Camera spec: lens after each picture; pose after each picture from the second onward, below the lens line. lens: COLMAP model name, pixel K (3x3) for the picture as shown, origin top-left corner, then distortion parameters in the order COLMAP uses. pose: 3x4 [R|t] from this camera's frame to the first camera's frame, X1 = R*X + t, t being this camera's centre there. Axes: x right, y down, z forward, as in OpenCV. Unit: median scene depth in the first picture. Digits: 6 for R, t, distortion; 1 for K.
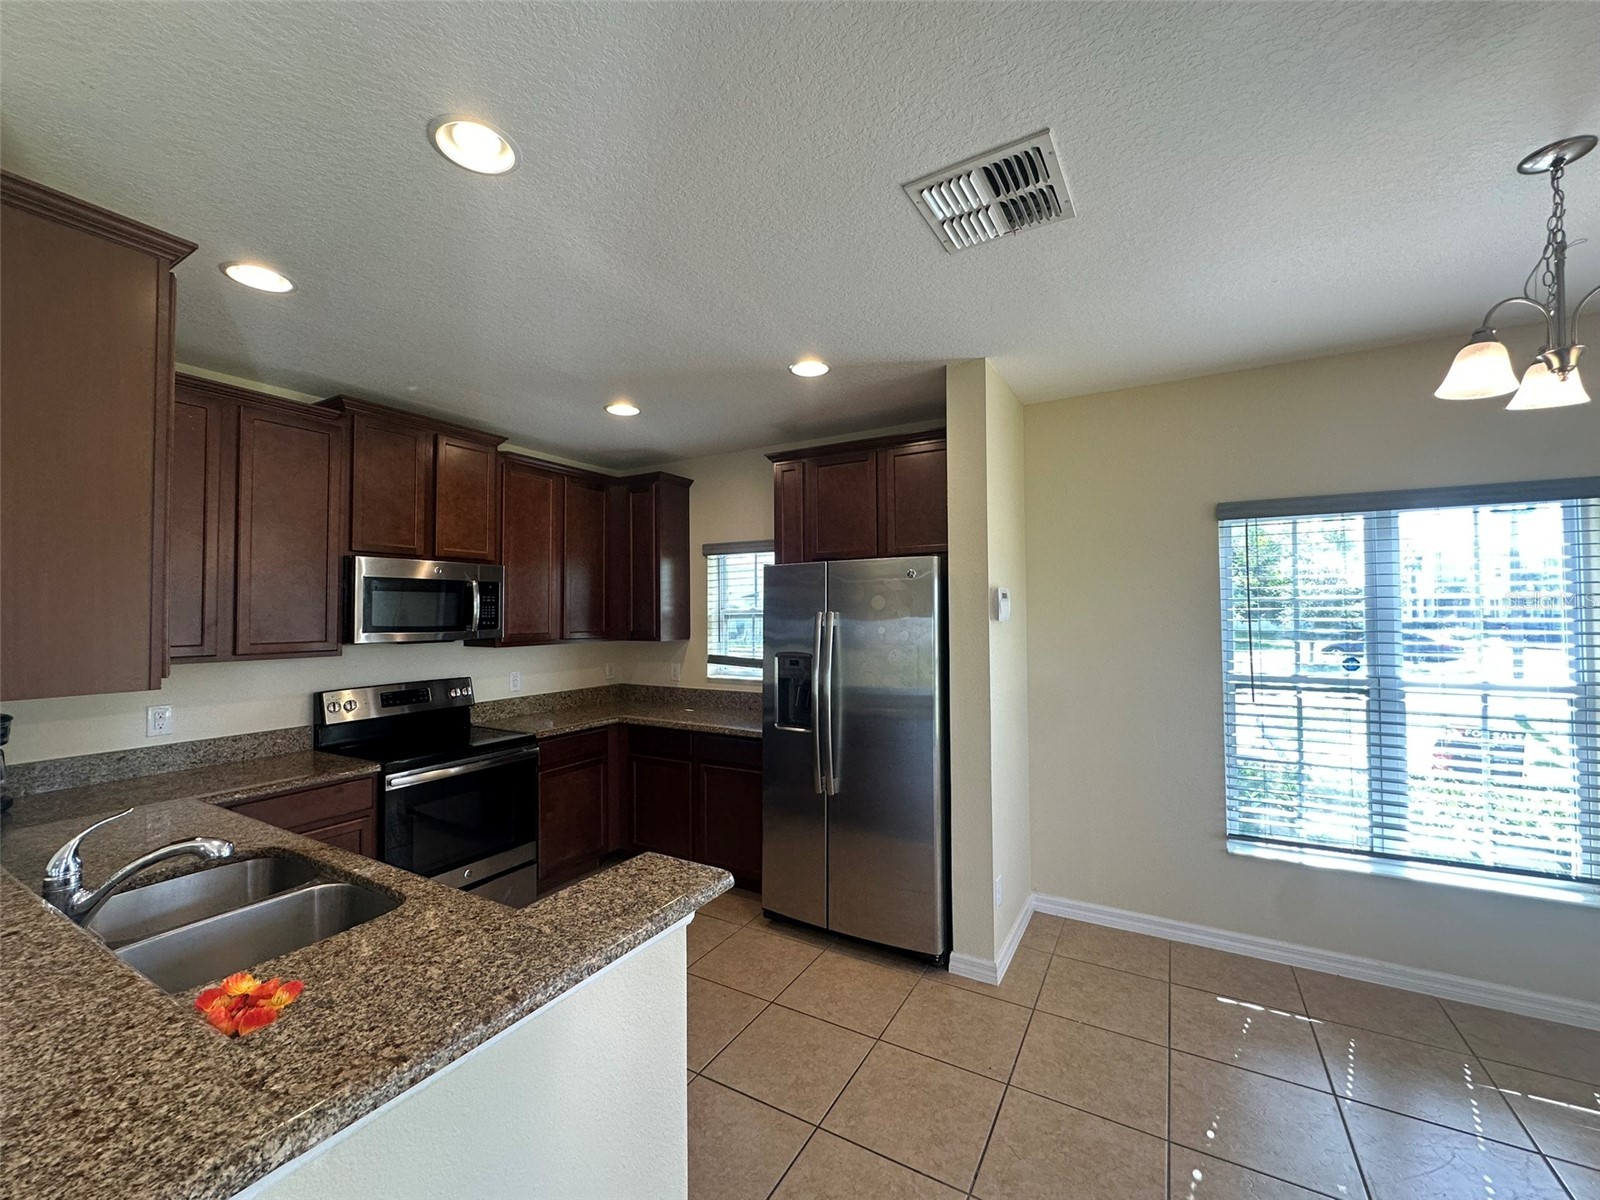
lens RADIAL K [[640.8, 0, 802.2], [0, 640.8, 597.2], [0, 0, 1]] dist [-0.007904, 0.002426]
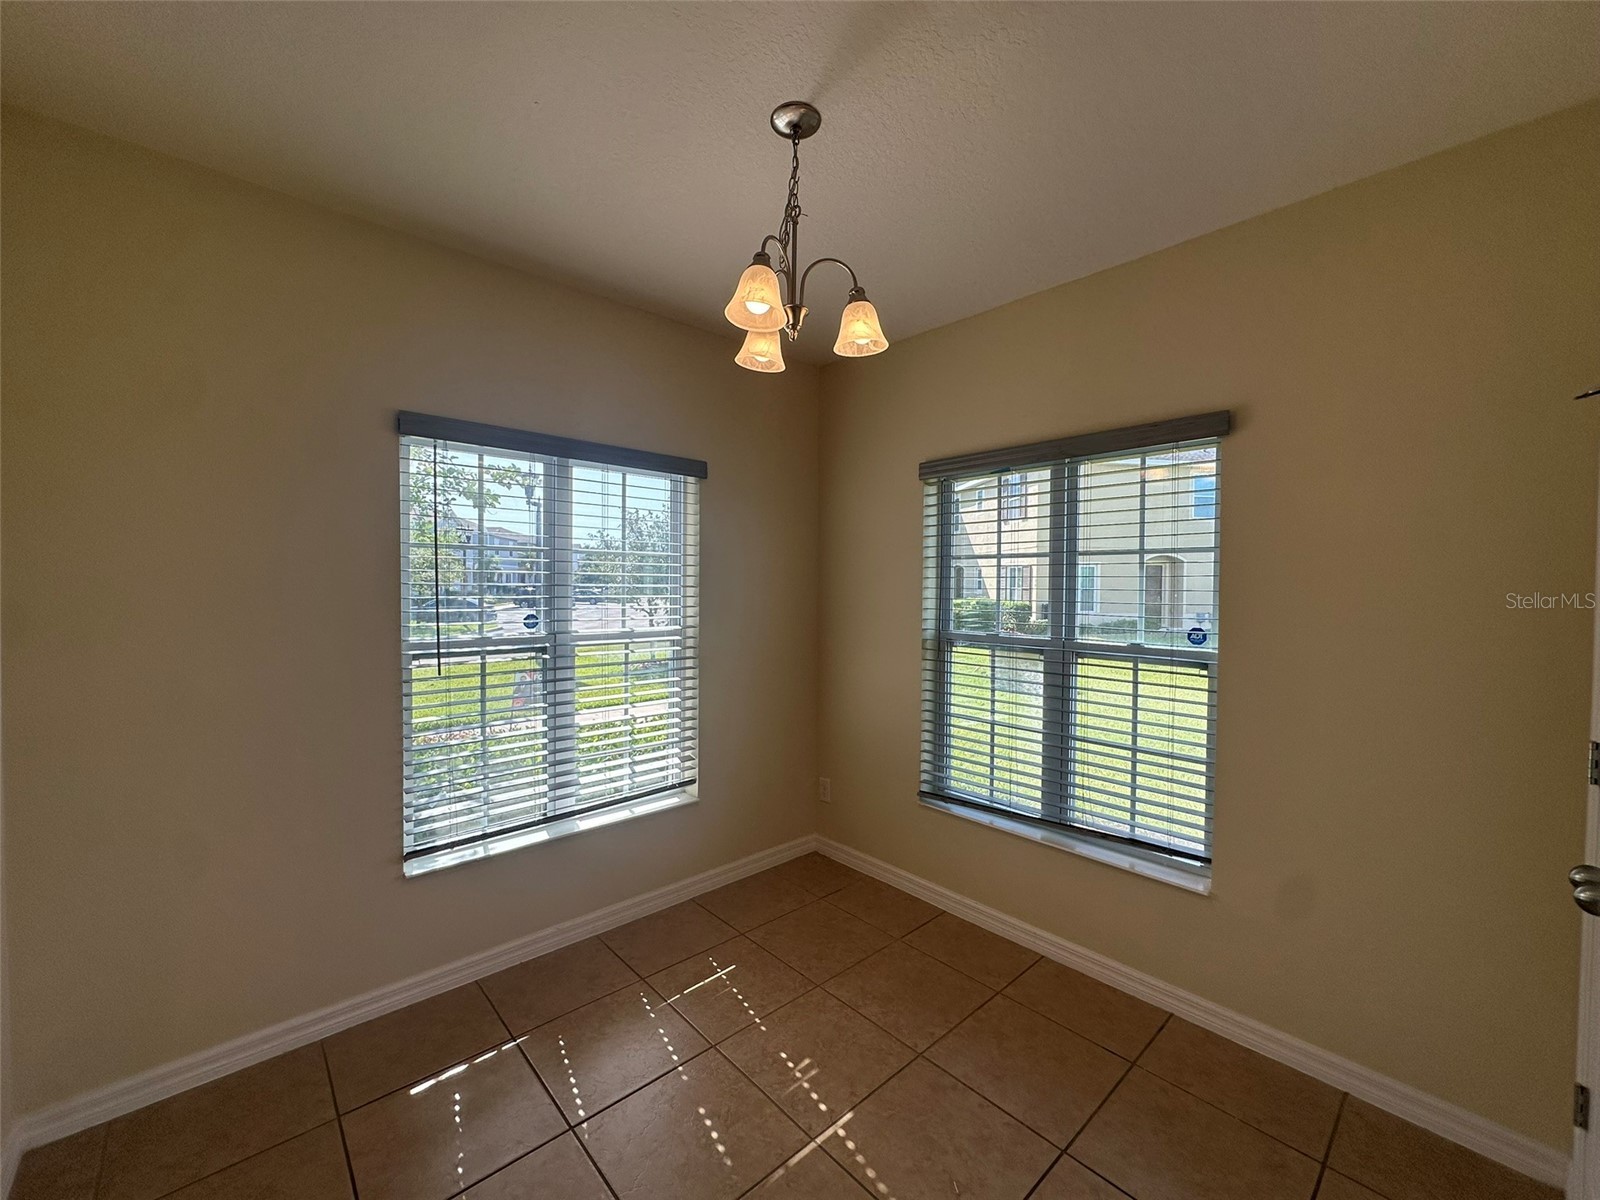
lens RADIAL K [[640.8, 0, 798.7], [0, 640.8, 602.6], [0, 0, 1]] dist [-0.007904, 0.002426]
pose [[0.296022, -0.019127, 0.954990, 0.083417], [-0.035278, 0.998898, 0.030942, 0.031944], [-0.954529, -0.042849, 0.295021, 0.319745]]
